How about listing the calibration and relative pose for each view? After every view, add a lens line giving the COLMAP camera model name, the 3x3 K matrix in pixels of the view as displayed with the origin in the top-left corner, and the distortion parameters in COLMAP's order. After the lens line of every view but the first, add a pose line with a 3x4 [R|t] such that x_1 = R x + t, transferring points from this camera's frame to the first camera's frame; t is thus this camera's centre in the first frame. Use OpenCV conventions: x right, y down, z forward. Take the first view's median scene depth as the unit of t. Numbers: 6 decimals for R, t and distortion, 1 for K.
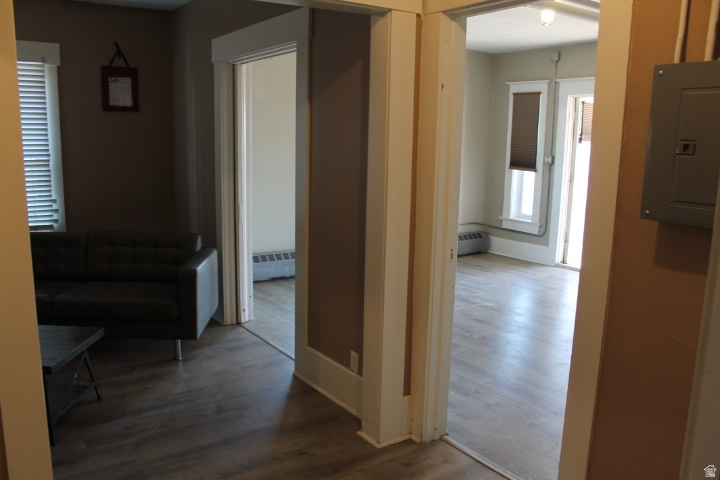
lens RADIAL K [[601.6, 0, 358.1], [0, 601.6, 250.1], [0, 0, 1]] dist [-0.164972, 0.136709]
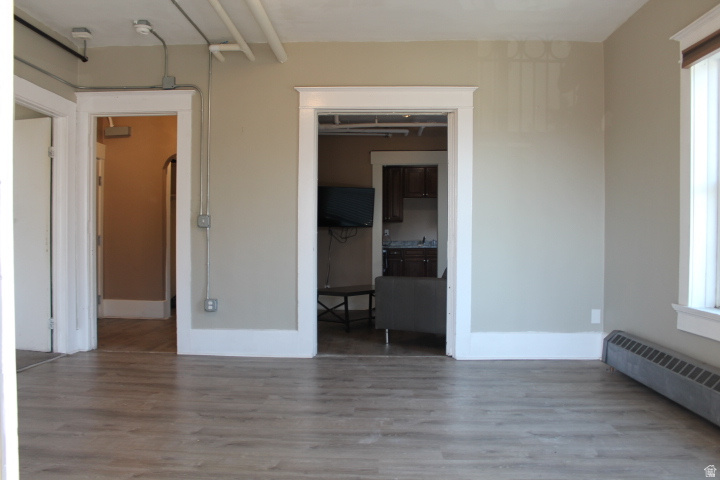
lens RADIAL K [[601.6, 0, 358.1], [0, 601.6, 250.1], [0, 0, 1]] dist [-0.164972, 0.136709]
pose [[-0.594439, -0.006360, -0.804116, 0.515095], [-0.163717, 0.979982, 0.113277, -0.104708], [0.787299, 0.198984, -0.583581, 1.010070]]
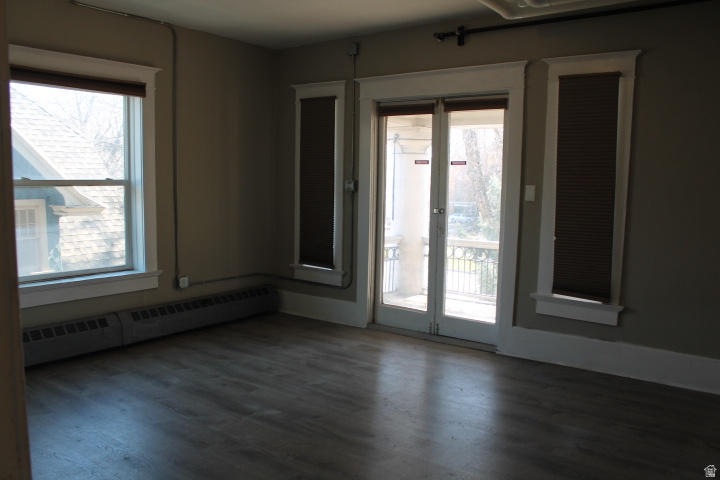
lens RADIAL K [[601.6, 0, 358.1], [0, 601.6, 250.1], [0, 0, 1]] dist [-0.164972, 0.136709]
pose [[0.949228, -0.043343, 0.311588, 0.095372], [0.061730, 0.996870, -0.049389, -0.035241], [-0.308472, 0.066116, 0.948933, 0.291449]]
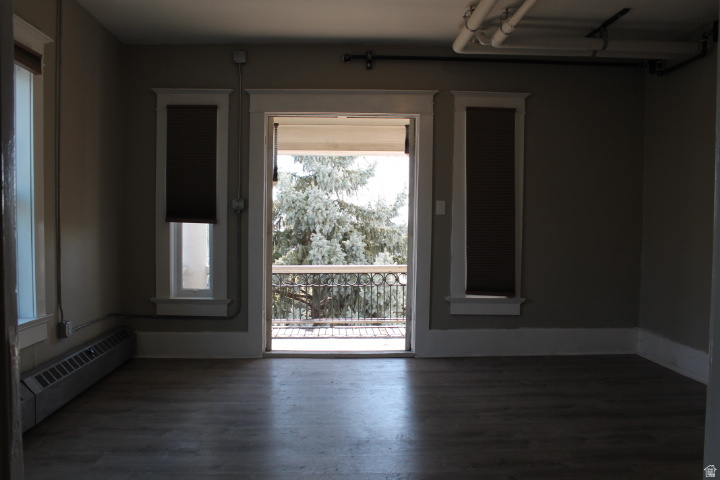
lens RADIAL K [[601.6, 0, 358.1], [0, 601.6, 250.1], [0, 0, 1]] dist [-0.164972, 0.136709]
pose [[0.532384, -0.054411, 0.844752, -0.194549], [0.159013, 0.986595, -0.036667, -0.055396], [-0.831434, 0.153847, 0.533900, 0.541226]]
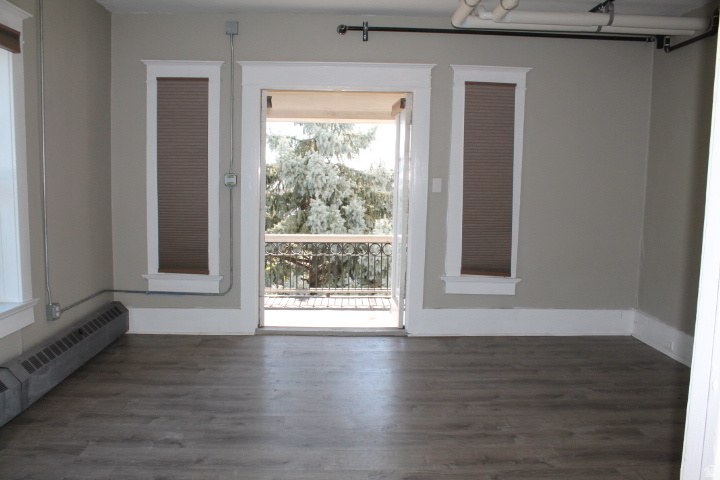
lens RADIAL K [[599.8, 0, 357.7], [0, 599.8, 248.0], [0, 0, 1]] dist [-0.163242, 0.129938]
pose [[0.539622, -0.107926, 0.834961, -0.175224], [0.147235, 0.988563, 0.032626, -0.080096], [-0.828933, 0.105330, 0.549341, 0.534332]]
